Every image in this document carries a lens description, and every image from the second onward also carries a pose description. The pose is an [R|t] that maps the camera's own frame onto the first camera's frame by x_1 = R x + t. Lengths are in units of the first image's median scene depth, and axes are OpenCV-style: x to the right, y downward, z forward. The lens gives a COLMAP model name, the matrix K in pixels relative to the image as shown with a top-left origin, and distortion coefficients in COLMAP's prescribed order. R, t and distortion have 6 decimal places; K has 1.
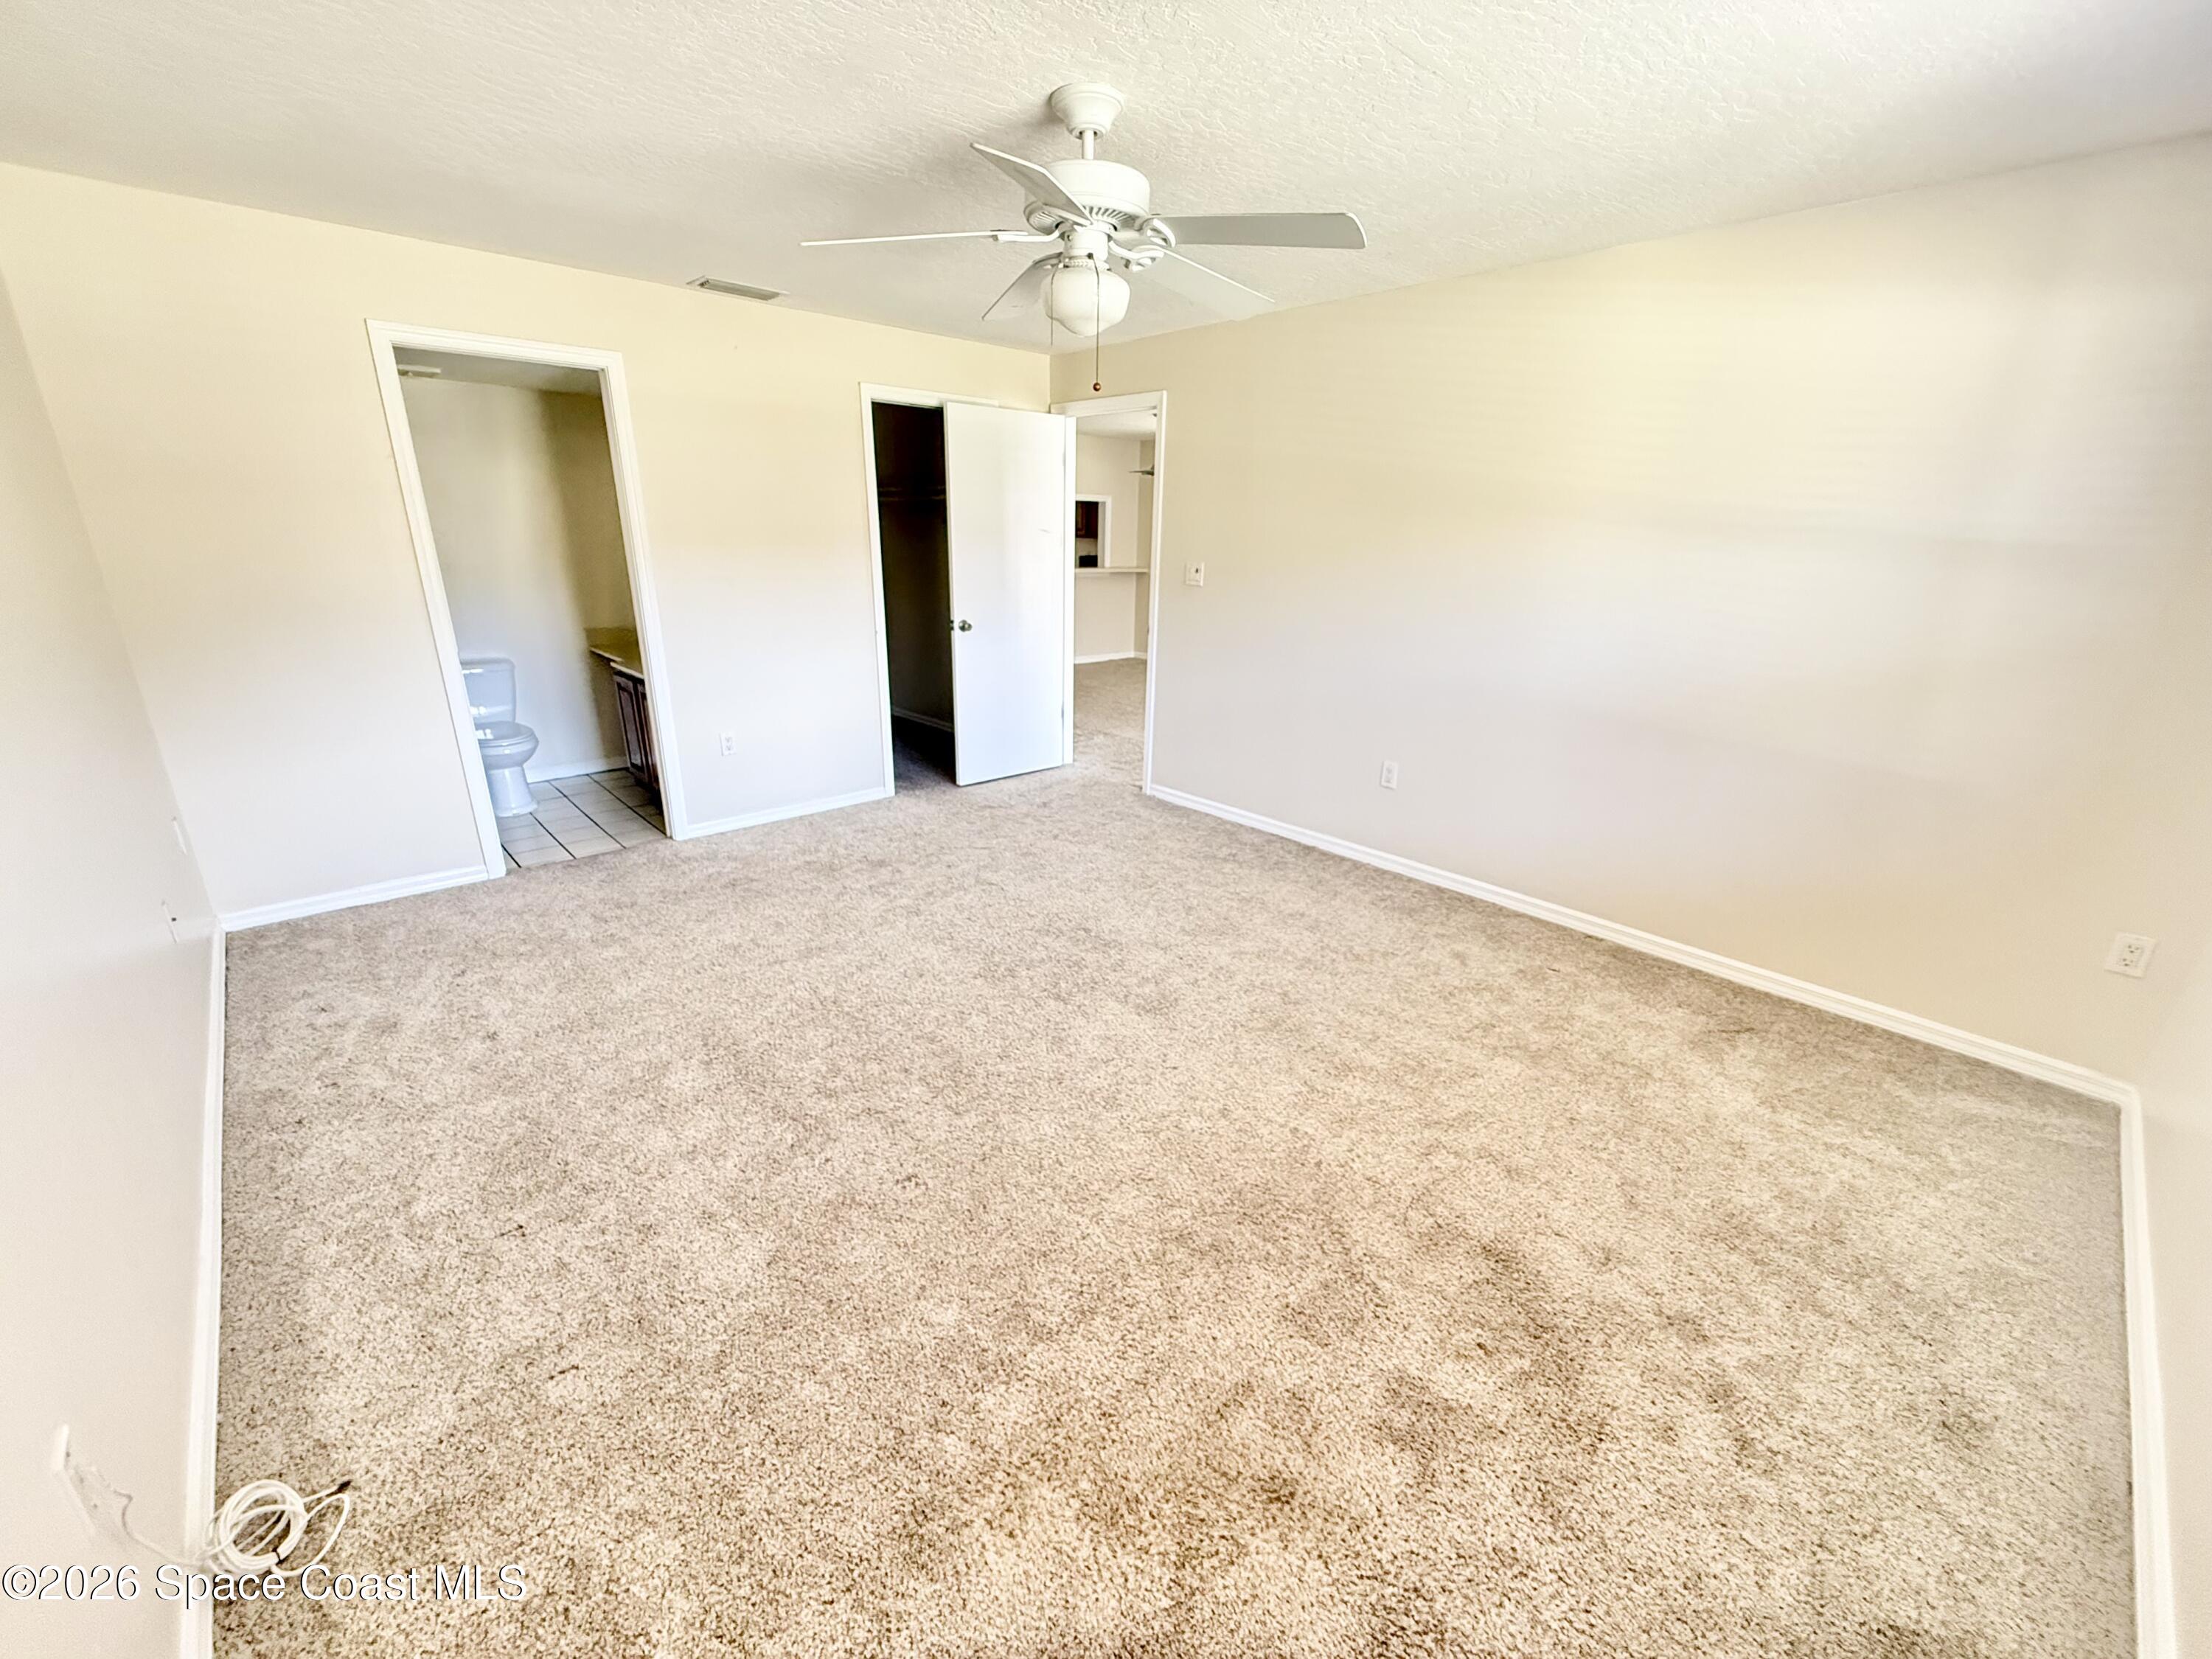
lens RADIAL K [[882.9, 0, 1106.4], [0, 882.9, 824.5], [0, 0, 1]] dist [-0.000589, -0.000349]
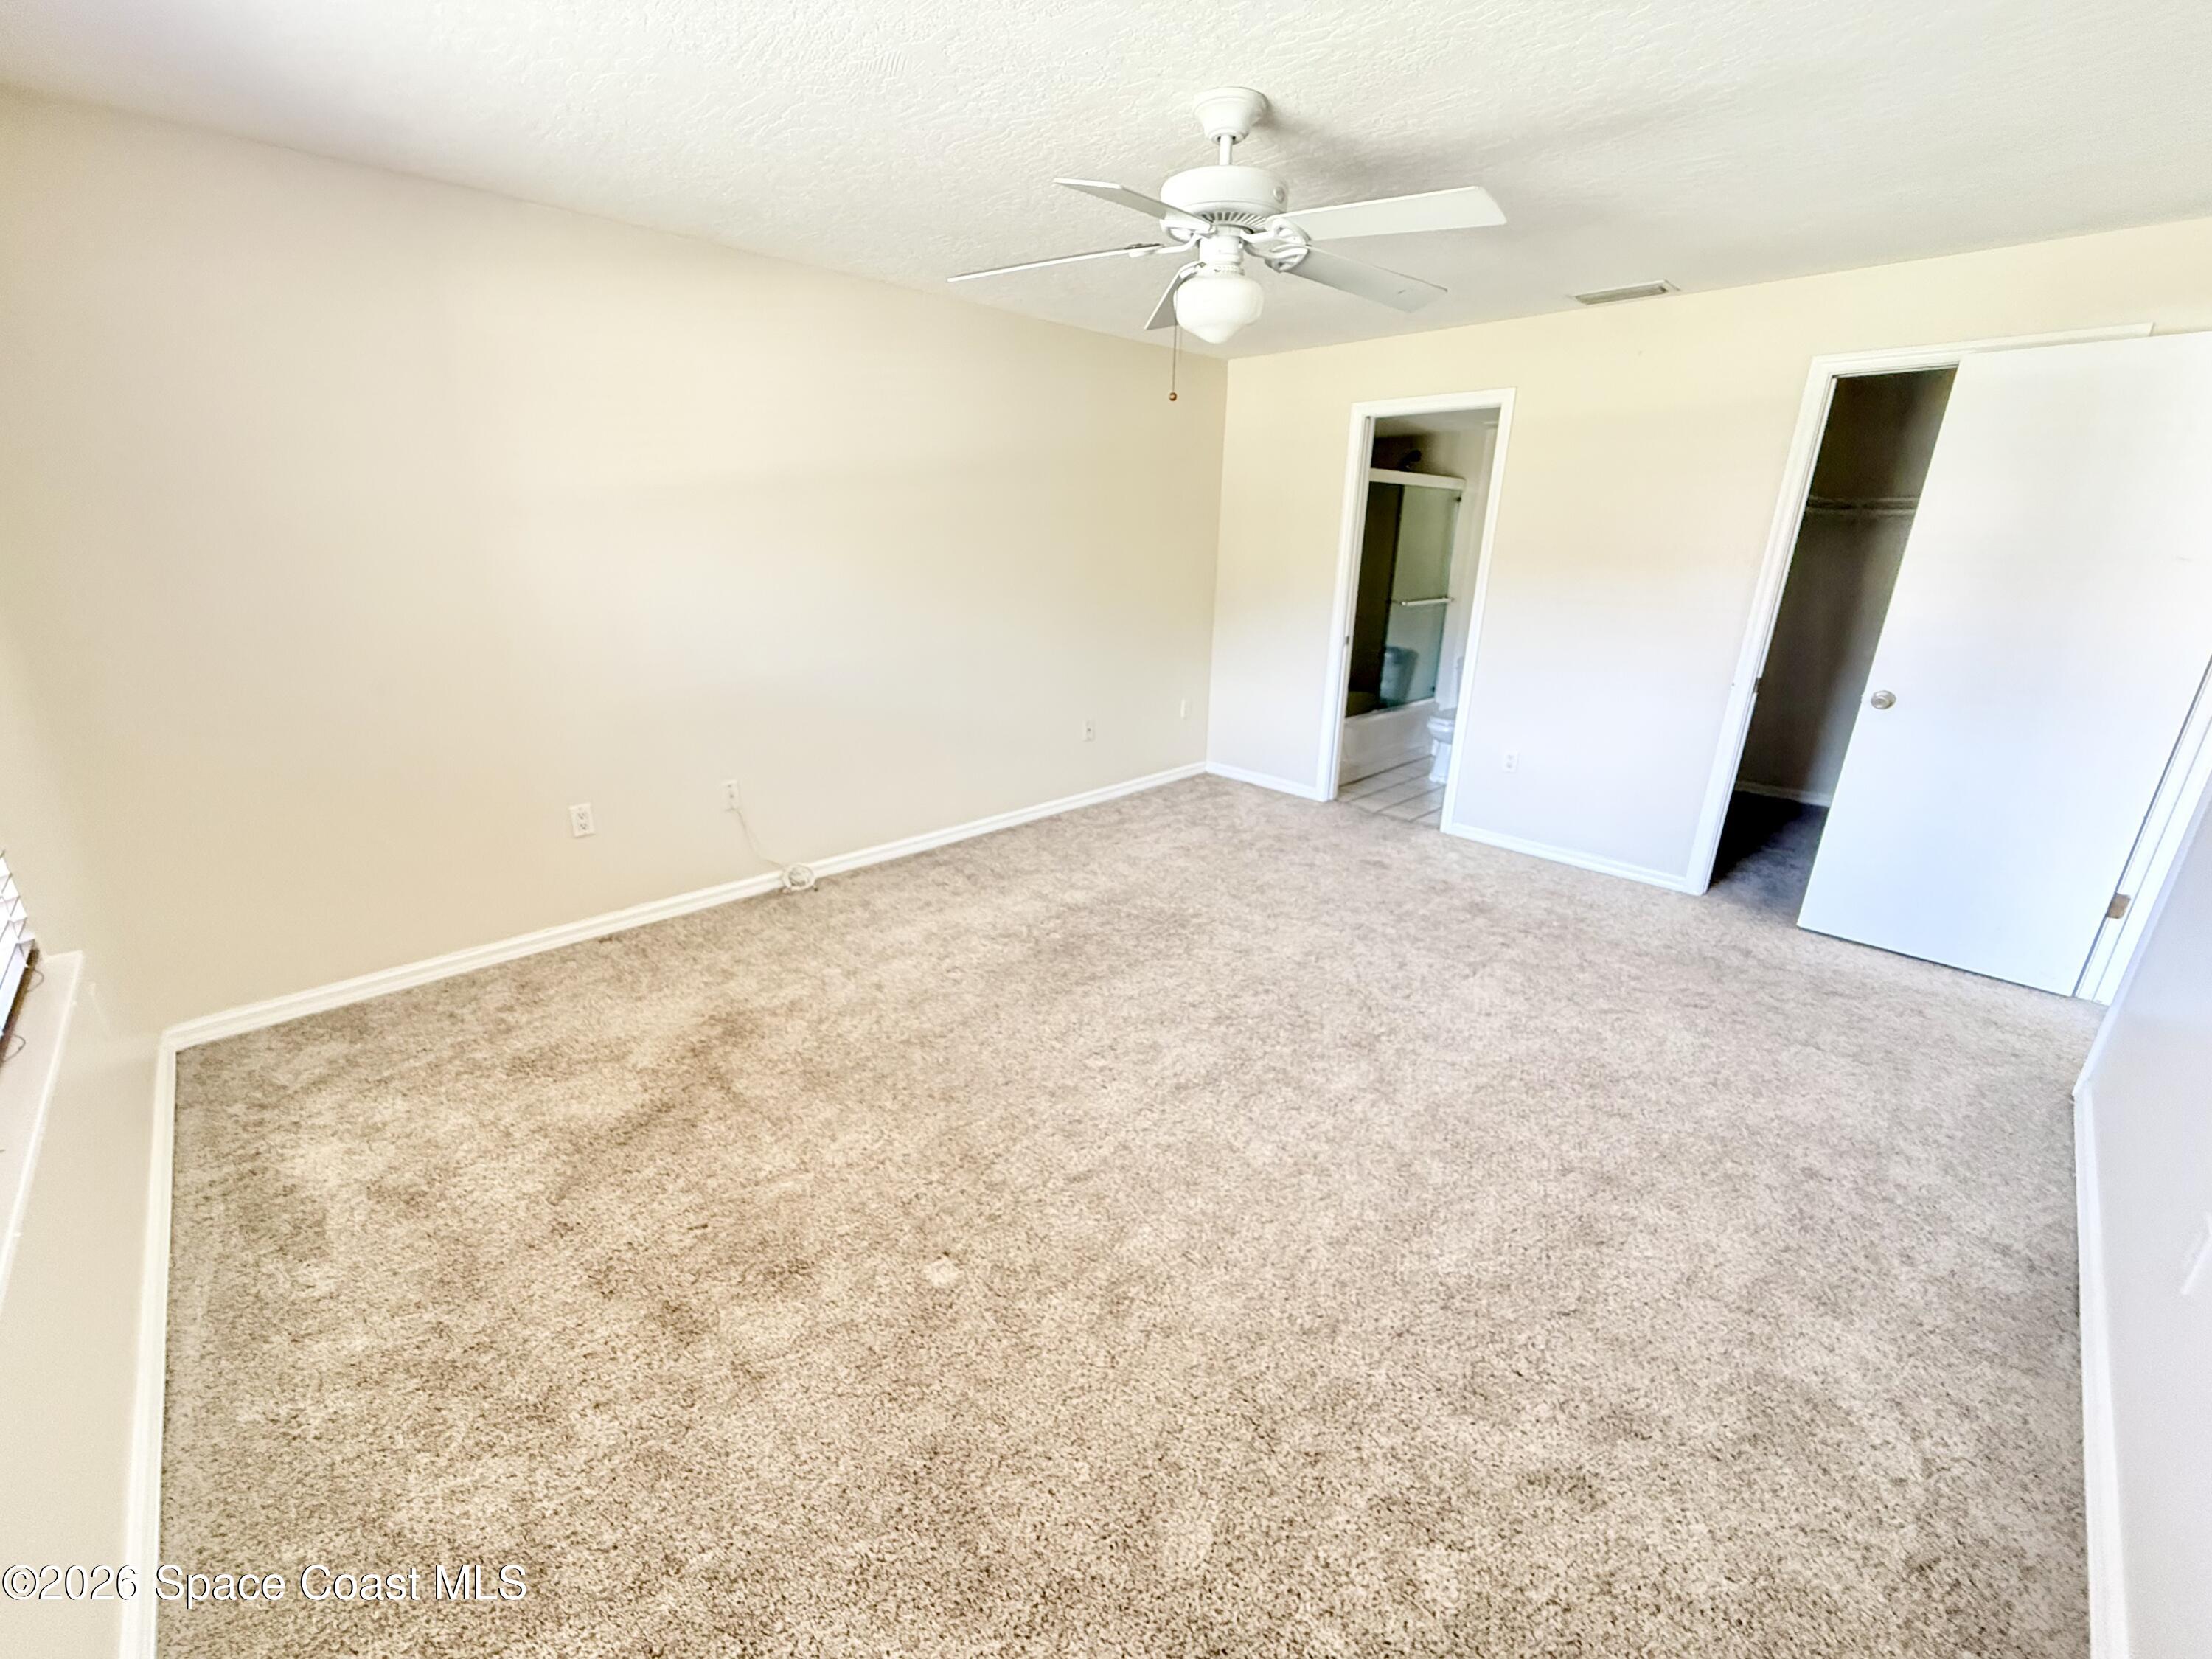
lens RADIAL K [[882.9, 0, 1106.5], [0, 882.9, 834.8], [0, 0, 1]] dist [-0.000589, -0.000349]
pose [[0.028889, 0.309609, -0.950425, 0.627015], [-0.332566, 0.899632, 0.282954, -0.171463], [0.942637, 0.307905, 0.128955, 0.538047]]
